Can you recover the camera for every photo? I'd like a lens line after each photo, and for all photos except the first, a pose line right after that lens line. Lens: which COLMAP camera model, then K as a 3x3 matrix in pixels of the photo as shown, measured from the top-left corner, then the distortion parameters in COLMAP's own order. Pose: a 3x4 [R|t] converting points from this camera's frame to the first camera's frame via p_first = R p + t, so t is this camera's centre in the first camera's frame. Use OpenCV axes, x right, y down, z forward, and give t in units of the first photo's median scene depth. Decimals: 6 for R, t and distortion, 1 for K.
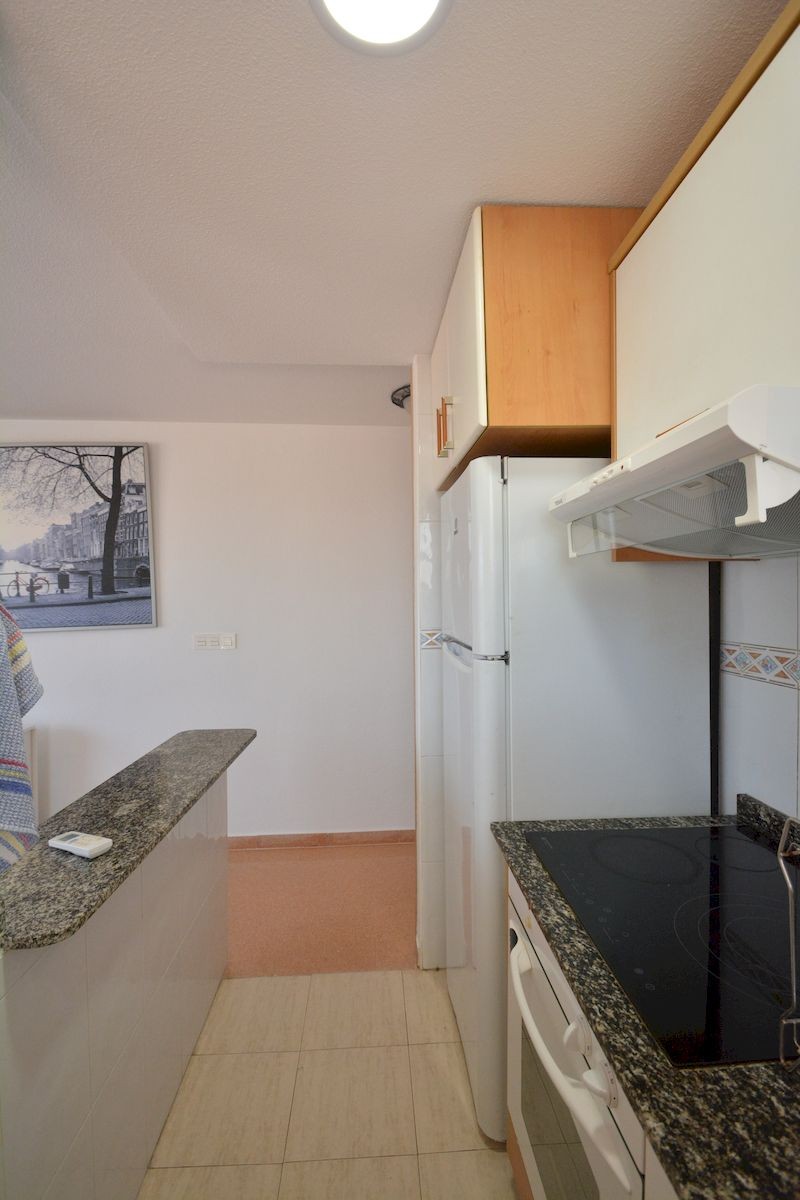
lens RADIAL K [[527.4, 0, 400.7], [0, 527.4, 601.9], [0, 0, 1]] dist [0.002230, -0.010320]
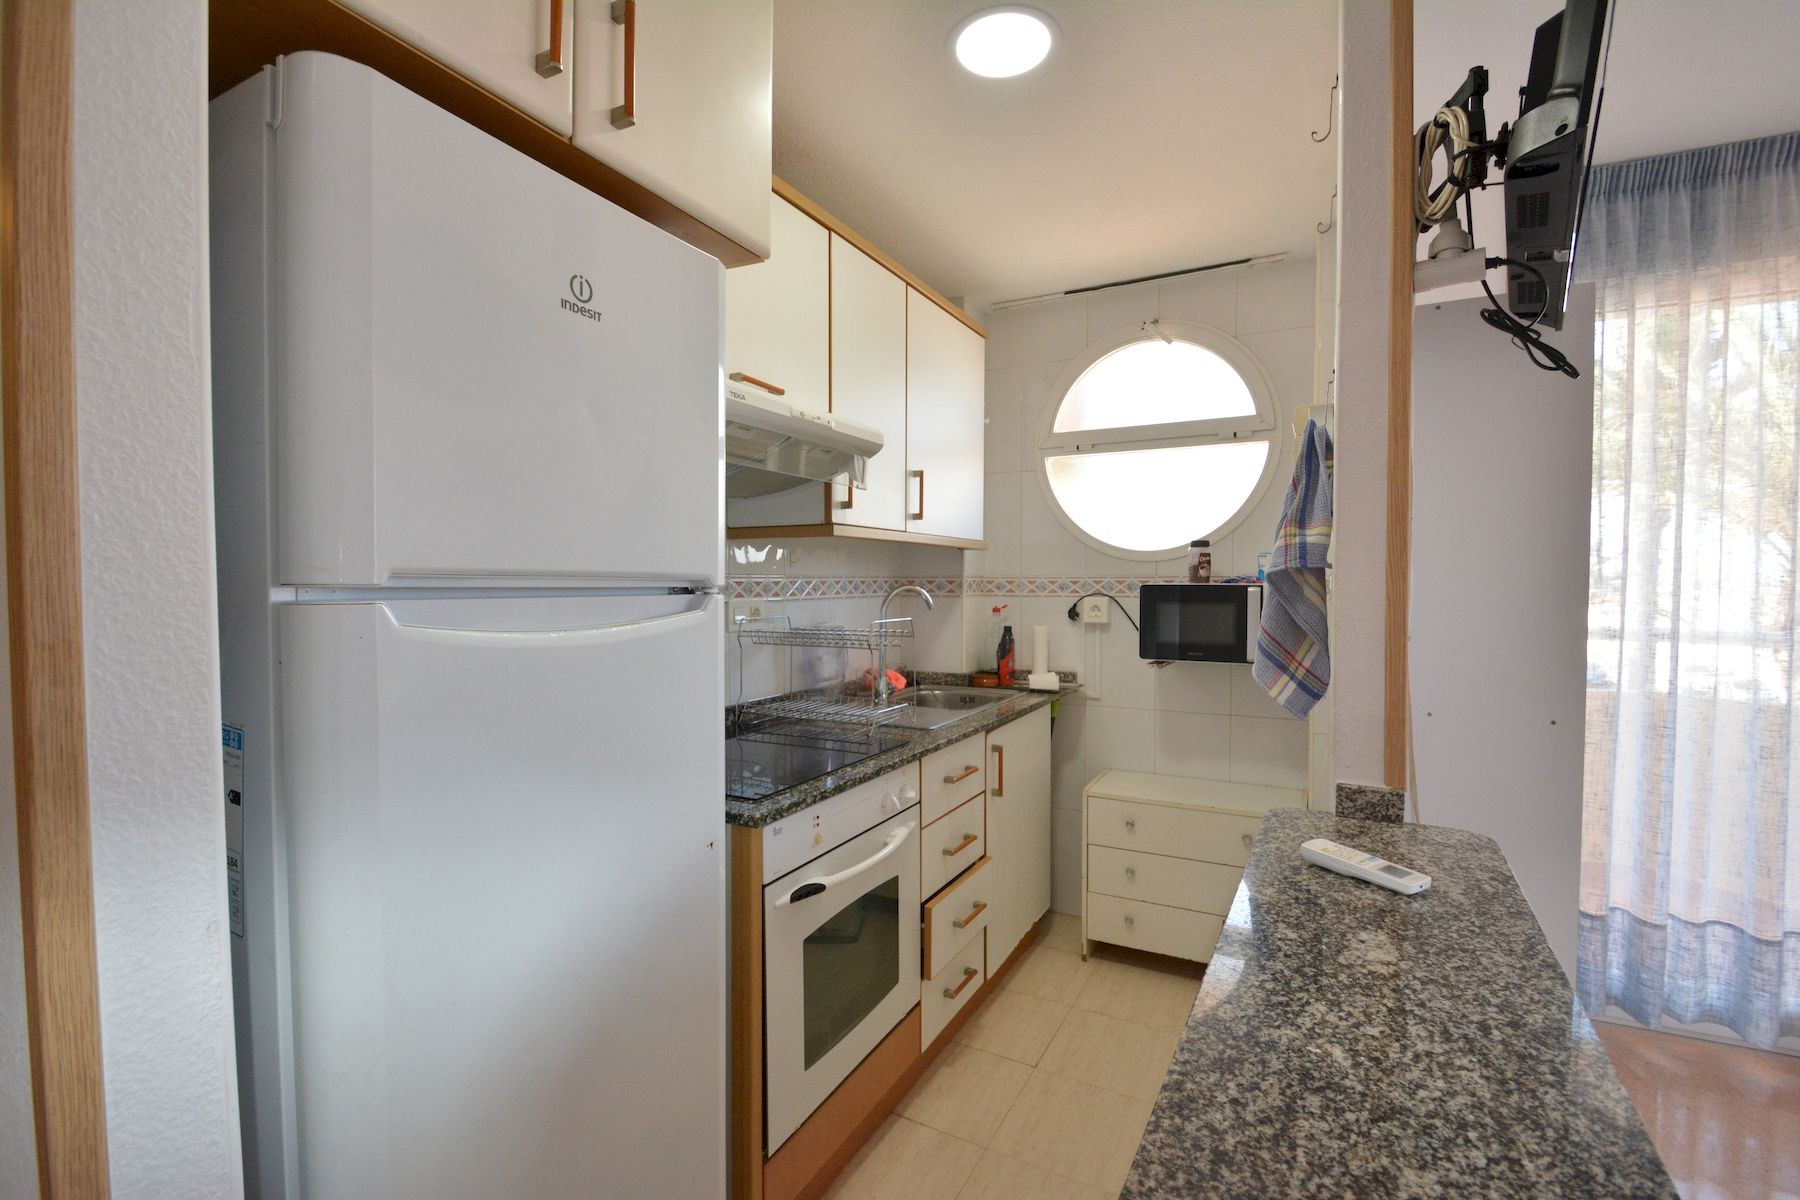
lens RADIAL K [[791.1, 0, 900.1], [0, 791.1, 605.6], [0, 0, 1]] dist [0.002230, -0.010320]
pose [[-0.850240, -0.007842, 0.526336, -0.485172], [0.010597, 0.999431, 0.032009, 0.091054], [-0.526288, 0.032793, -0.849674, 1.581244]]
